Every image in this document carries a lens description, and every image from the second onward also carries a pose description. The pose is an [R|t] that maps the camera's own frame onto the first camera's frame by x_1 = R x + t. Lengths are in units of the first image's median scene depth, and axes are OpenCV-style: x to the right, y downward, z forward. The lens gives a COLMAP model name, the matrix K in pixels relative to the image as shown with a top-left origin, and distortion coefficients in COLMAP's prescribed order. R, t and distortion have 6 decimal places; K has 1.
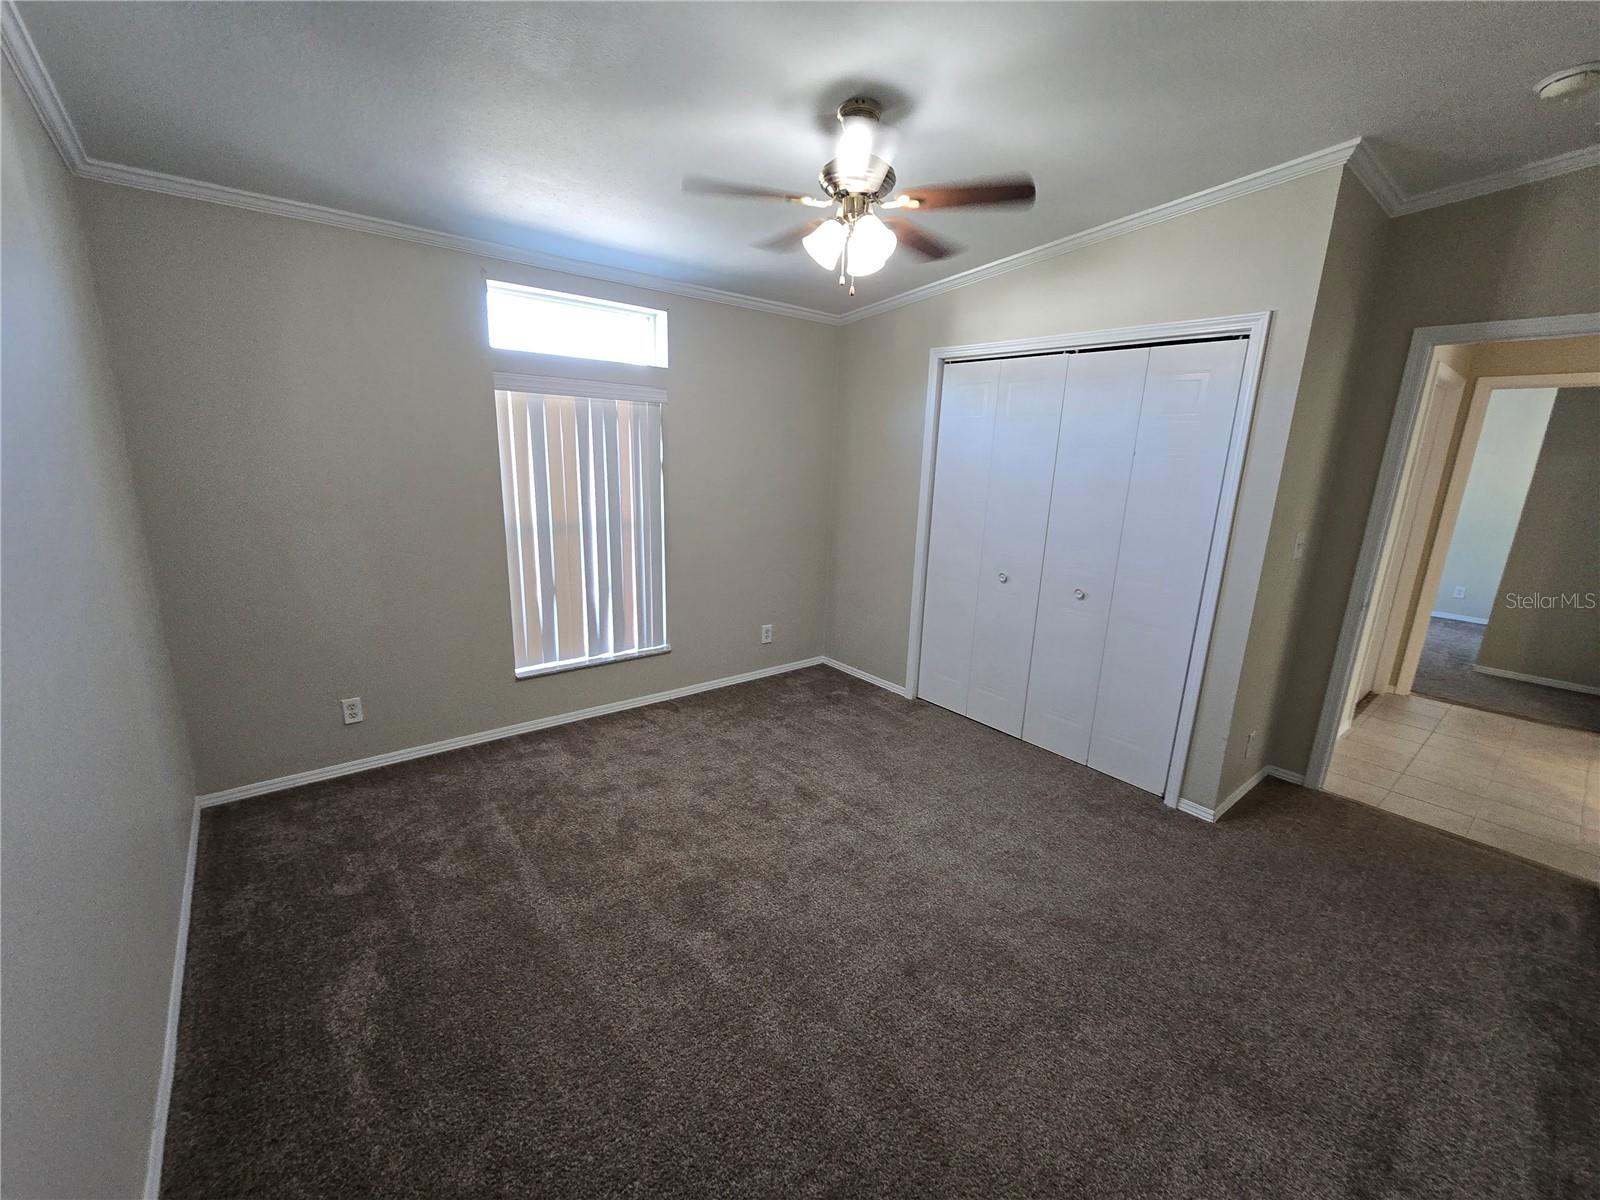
lens RADIAL K [[661.5, 0, 804.3], [0, 661.5, 612.2], [0, 0, 1]] dist [0.000434, -0.000002]
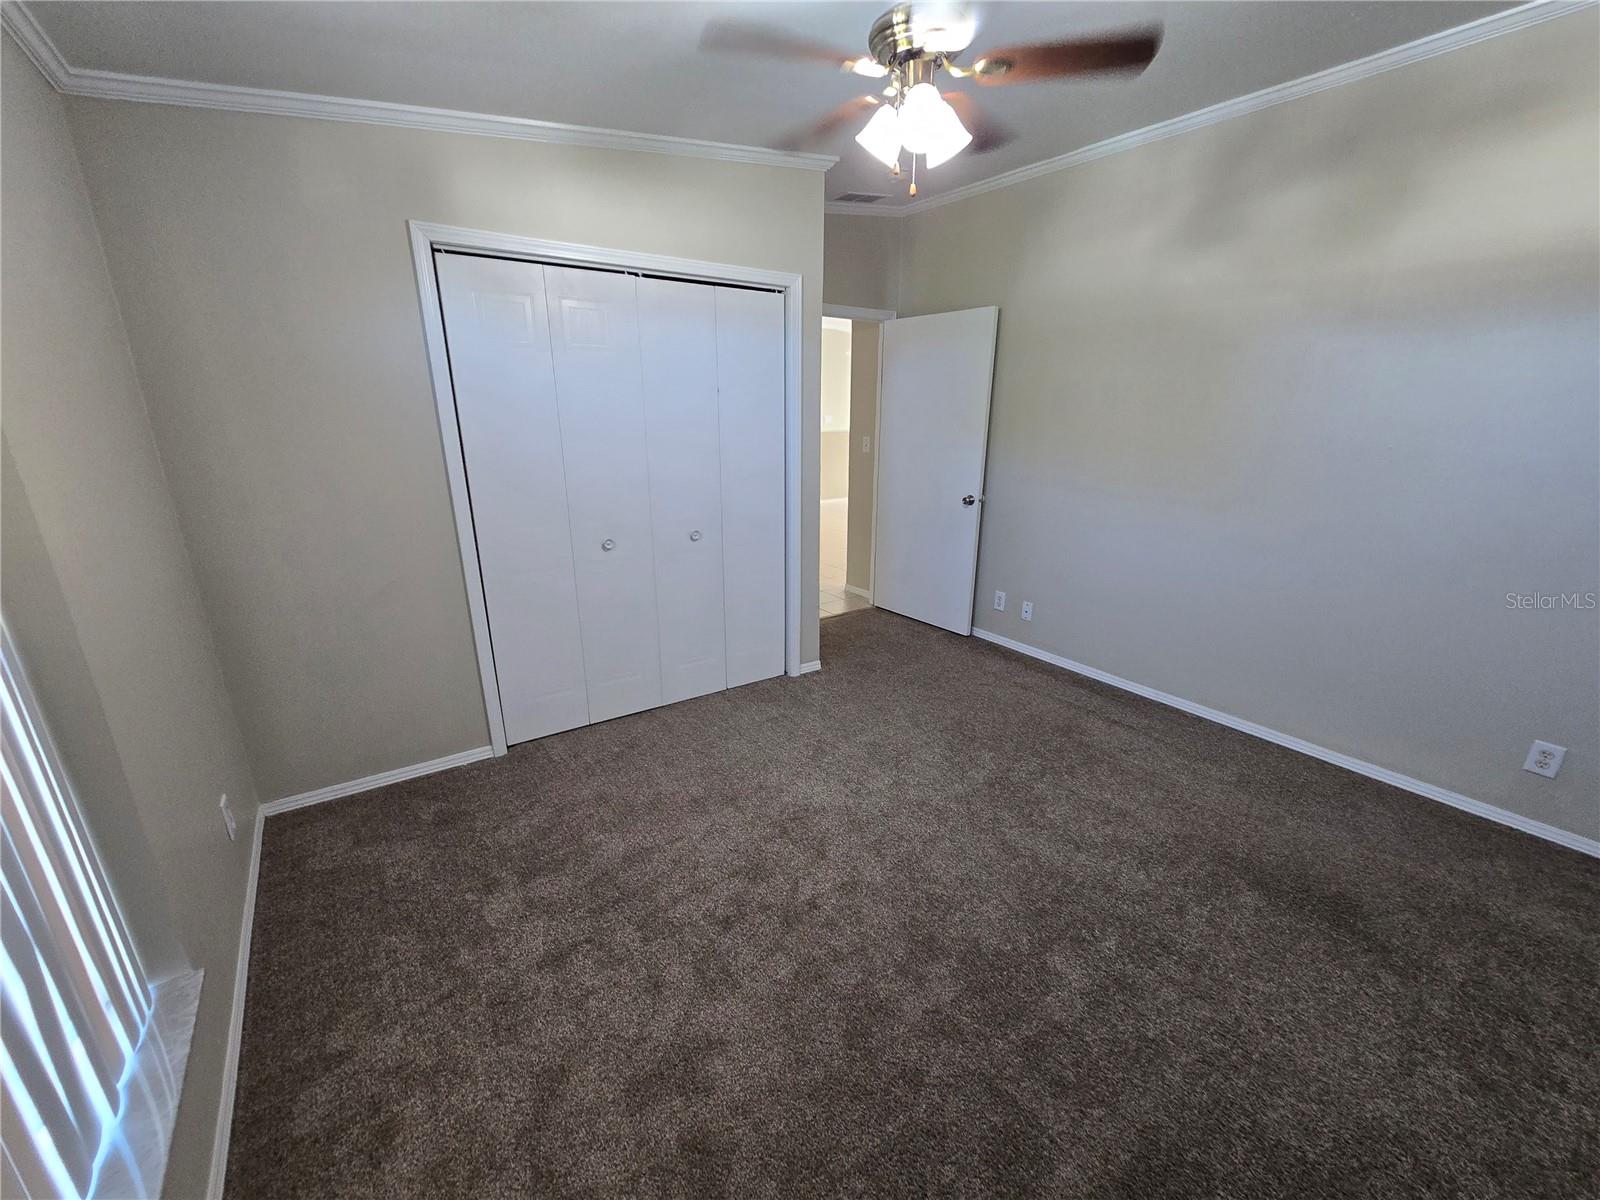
lens RADIAL K [[661.5, 0, 804.3], [0, 661.5, 612.2], [0, 0, 1]] dist [0.000434, -0.000002]
pose [[0.073277, -0.337145, 0.938597, -0.522904], [0.238794, 0.919682, 0.311708, -0.183443], [-0.968301, 0.201290, 0.147900, 0.682756]]
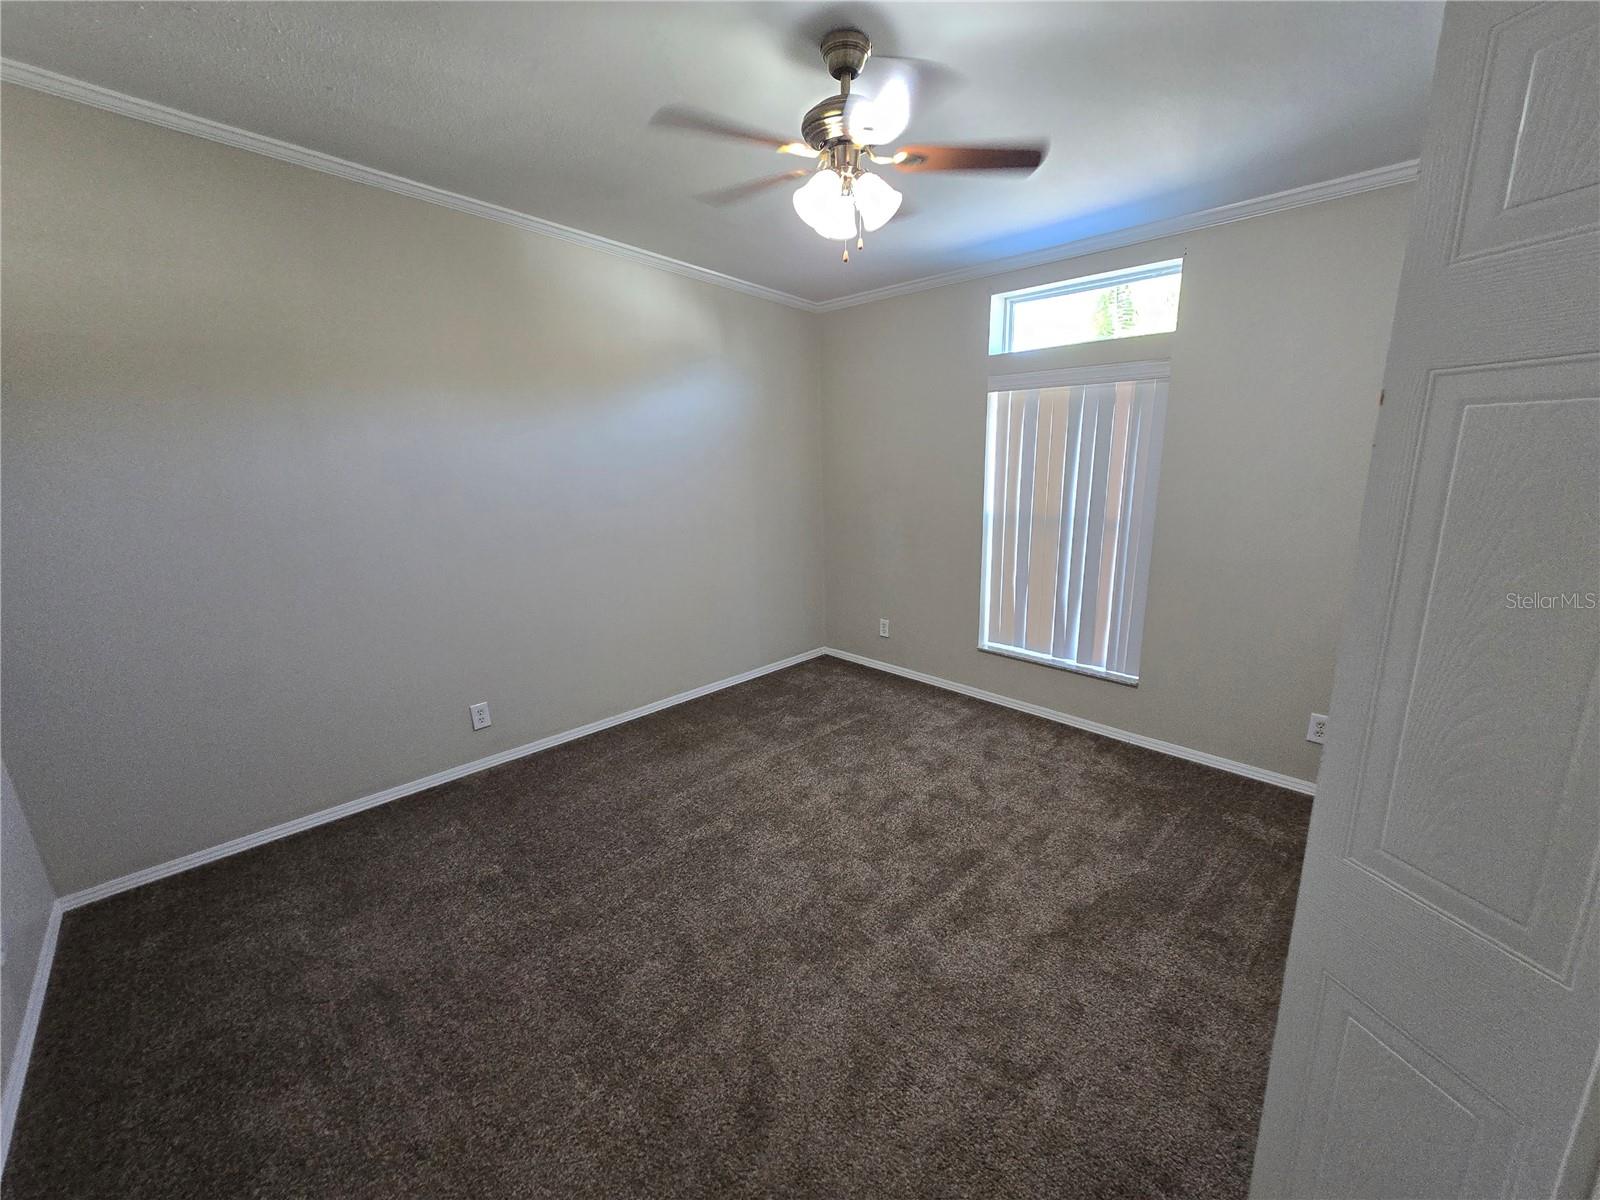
lens RADIAL K [[661.5, 0, 804.3], [0, 661.5, 612.2], [0, 0, 1]] dist [0.000434, -0.000002]
pose [[0.061575, 0.213034, -0.975103, 0.634493], [-0.211050, 0.957645, 0.195892, -0.117041], [0.975534, 0.193733, 0.103928, 0.581537]]
